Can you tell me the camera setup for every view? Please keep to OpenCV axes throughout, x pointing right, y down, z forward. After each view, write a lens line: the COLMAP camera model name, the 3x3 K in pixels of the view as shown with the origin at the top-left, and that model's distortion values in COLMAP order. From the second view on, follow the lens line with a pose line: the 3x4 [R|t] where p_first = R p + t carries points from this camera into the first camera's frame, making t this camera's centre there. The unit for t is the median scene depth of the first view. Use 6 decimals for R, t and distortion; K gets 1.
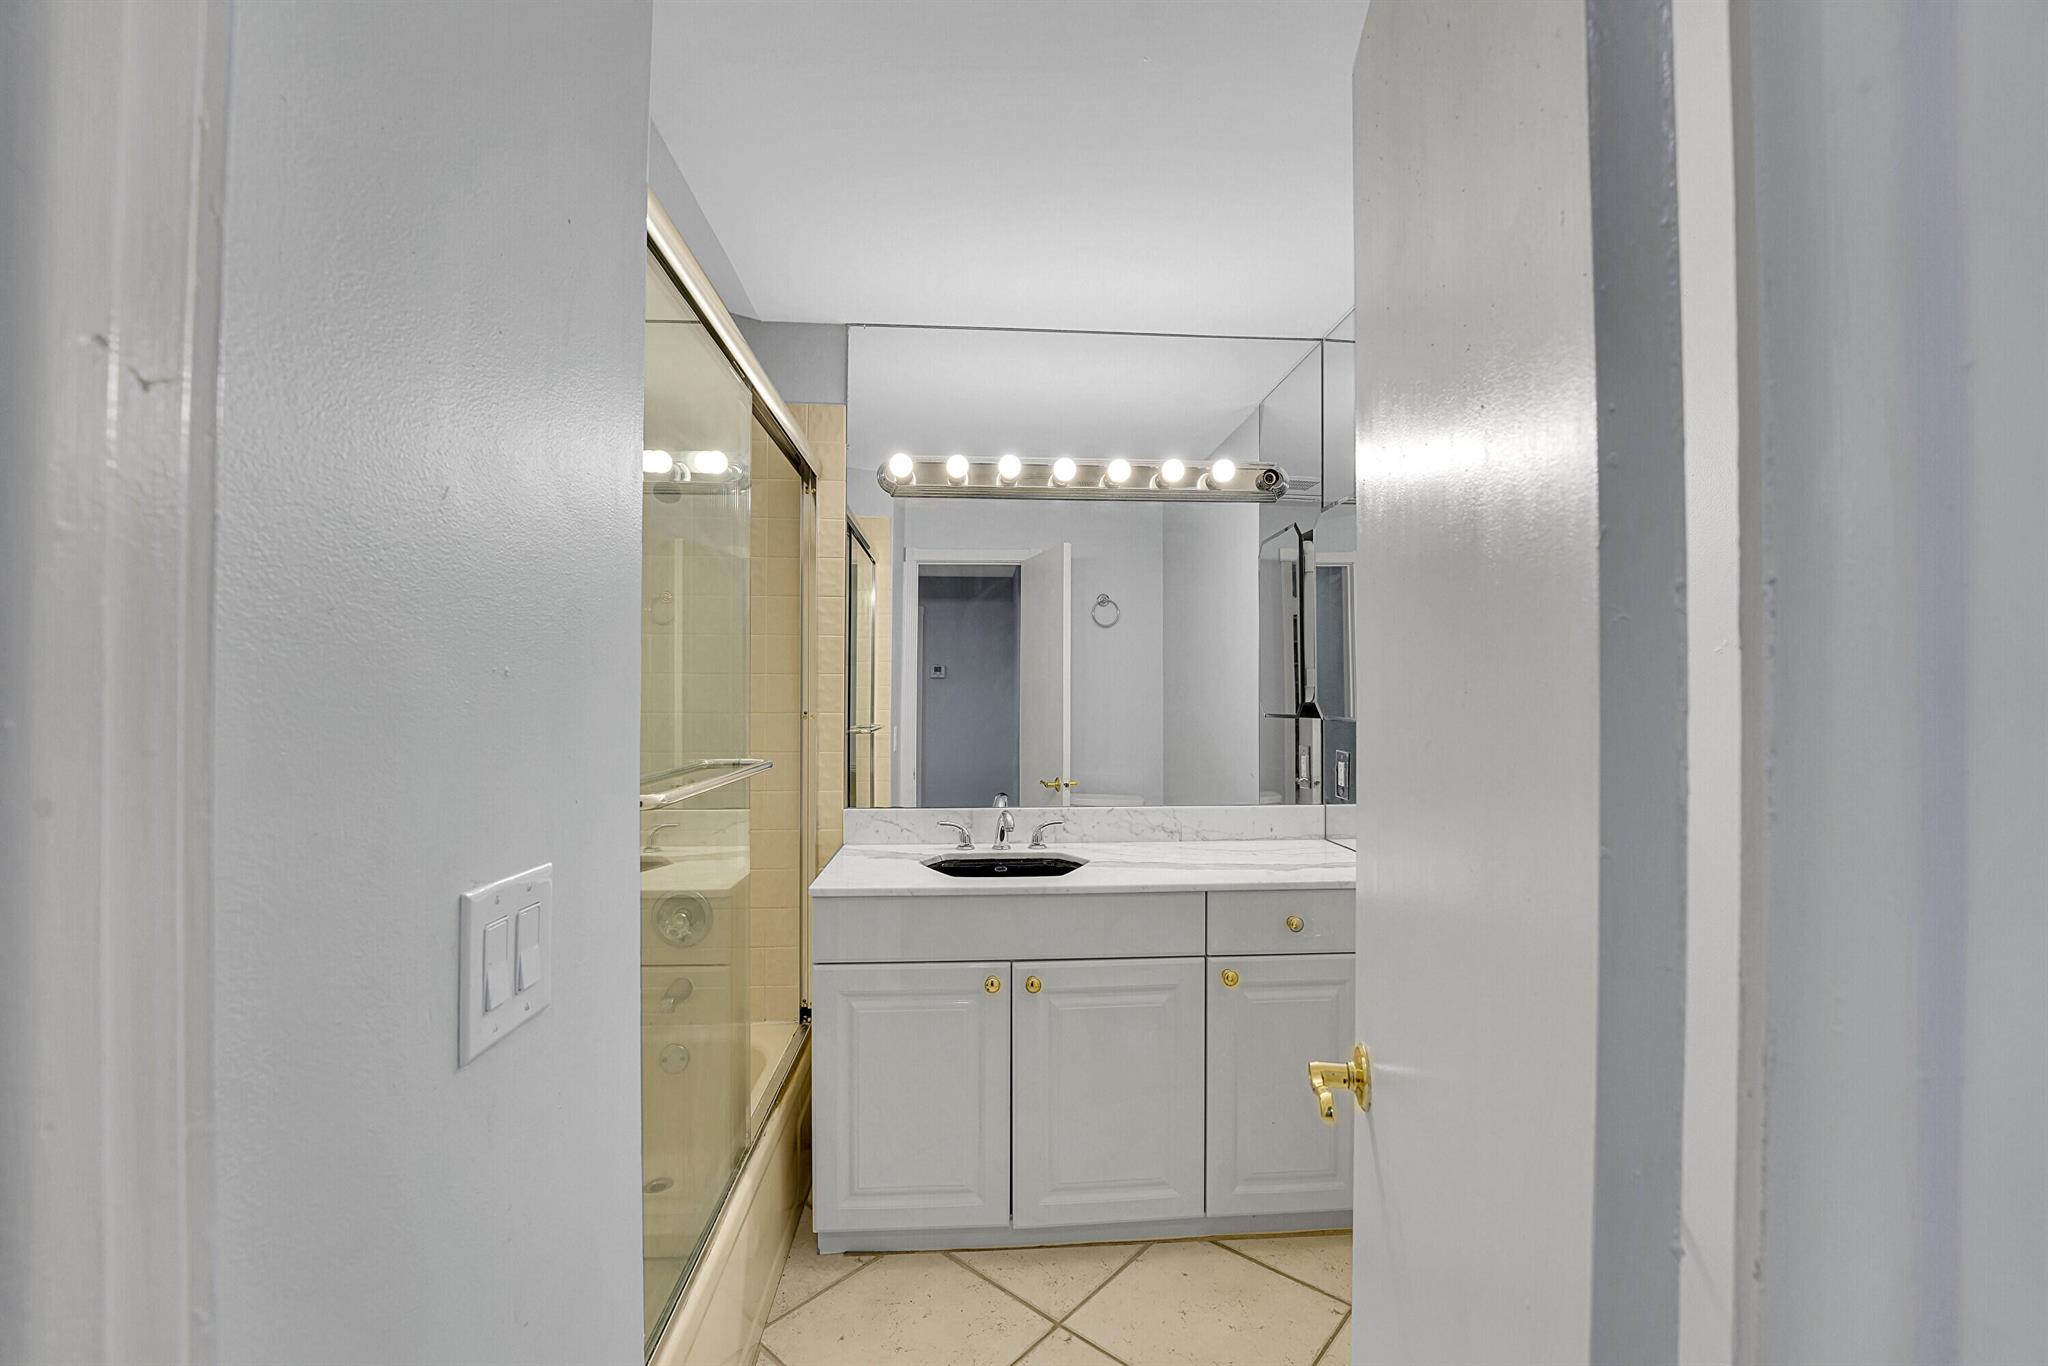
lens RADIAL K [[828.7, 0, 1020.9], [0, 828.7, 698.2], [0, 0, 1]] dist [-0.021708, 0.000099]
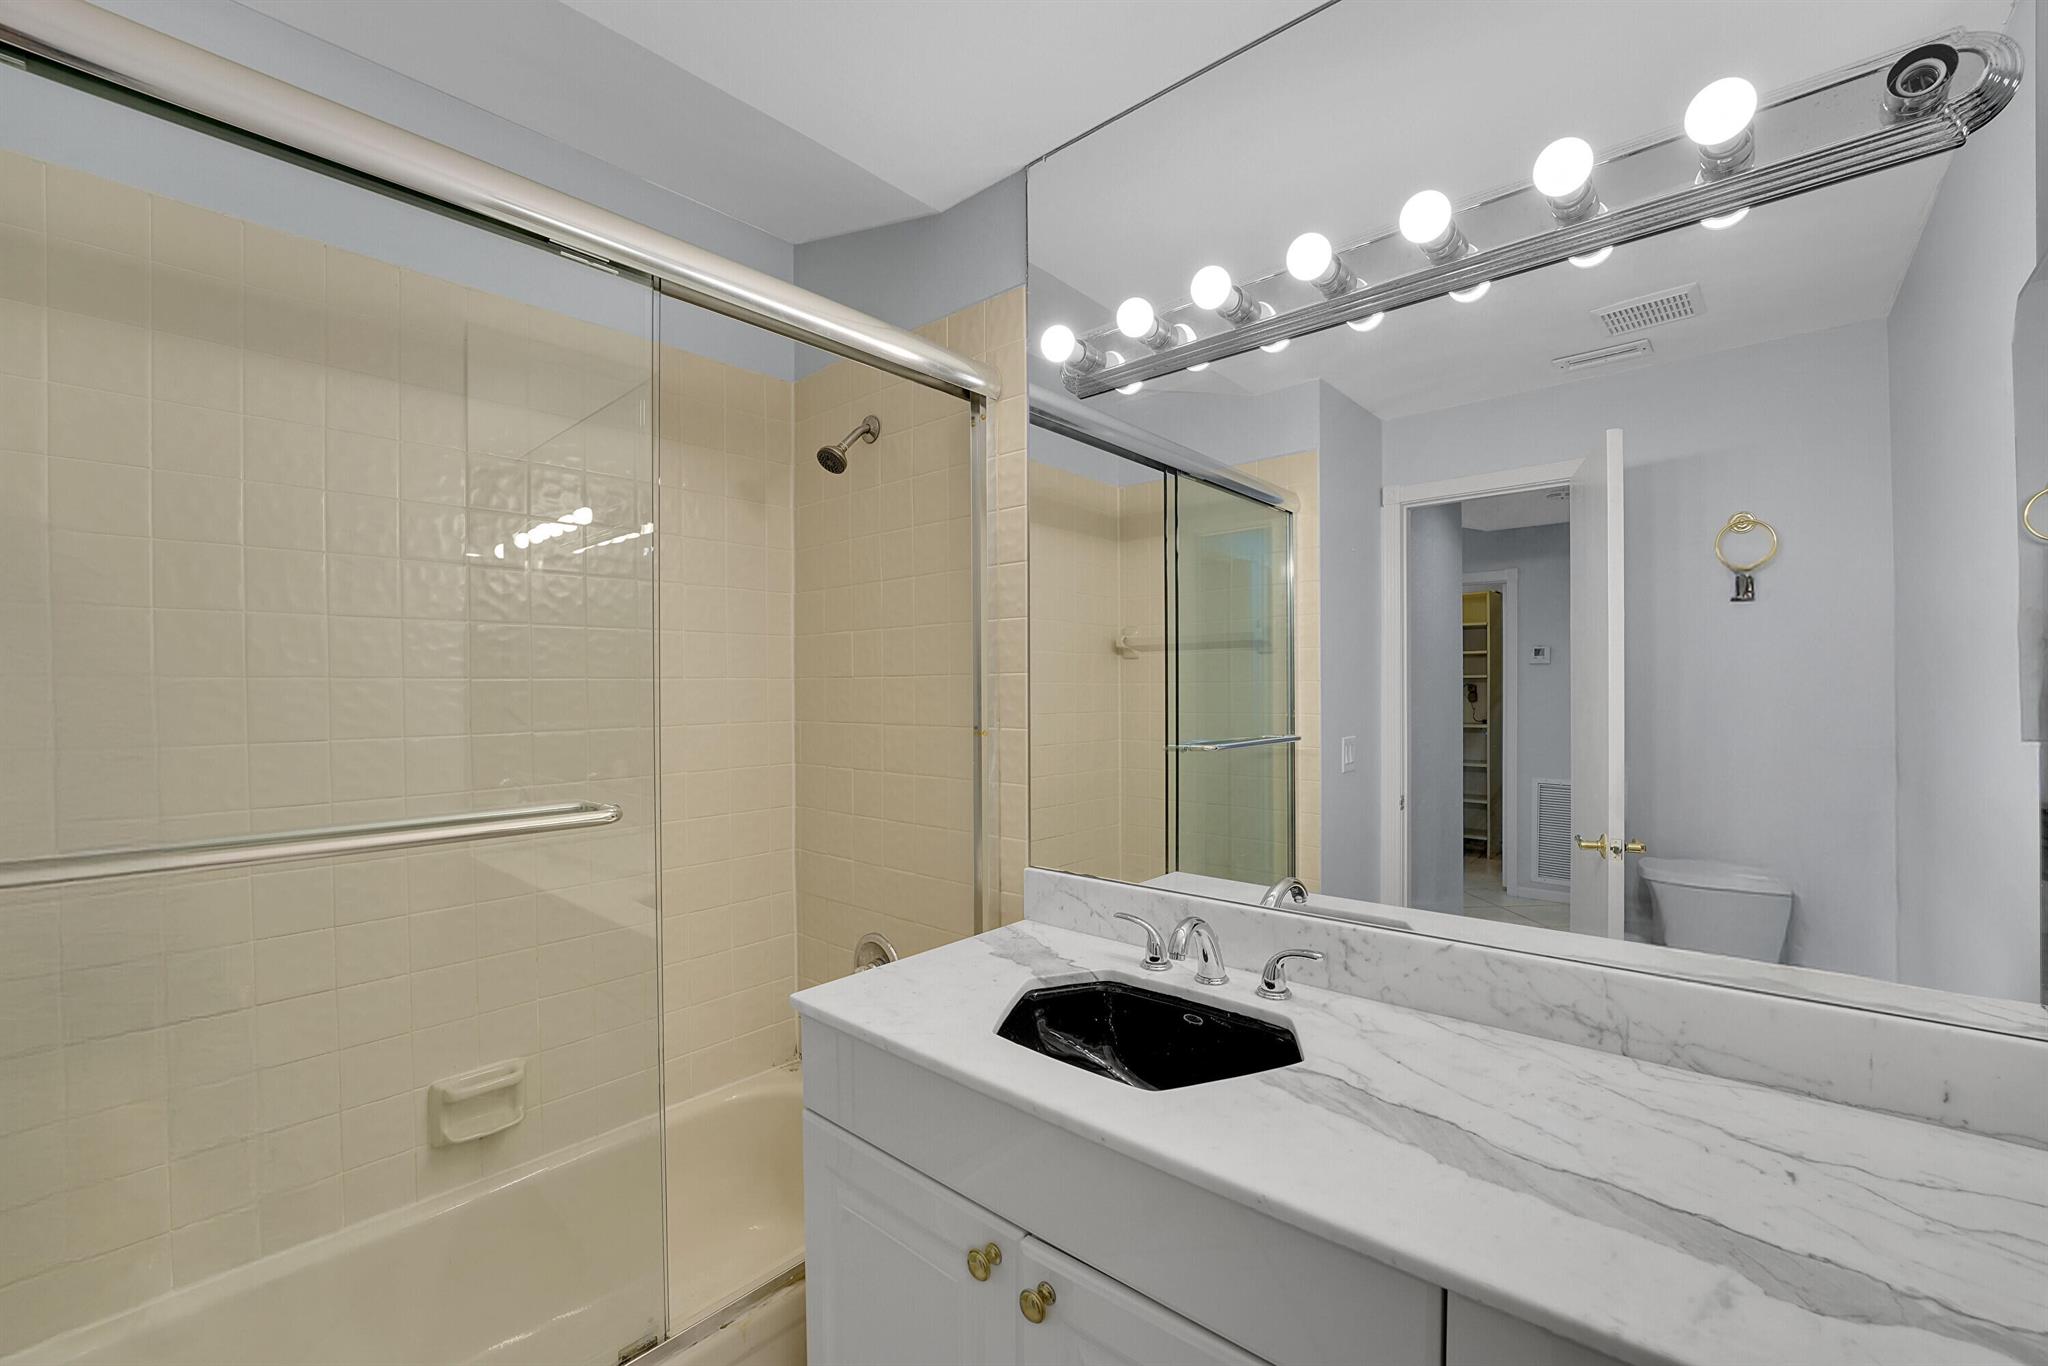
lens RADIAL K [[828.7, 0, 1020.9], [0, 828.7, 698.2], [0, 0, 1]] dist [-0.021708, 0.000099]
pose [[0.708087, 0.000677, -0.706125, 0.268653], [0.003455, 0.999984, 0.004424, -0.010839], [0.706117, -0.005572, 0.708073, 0.496267]]
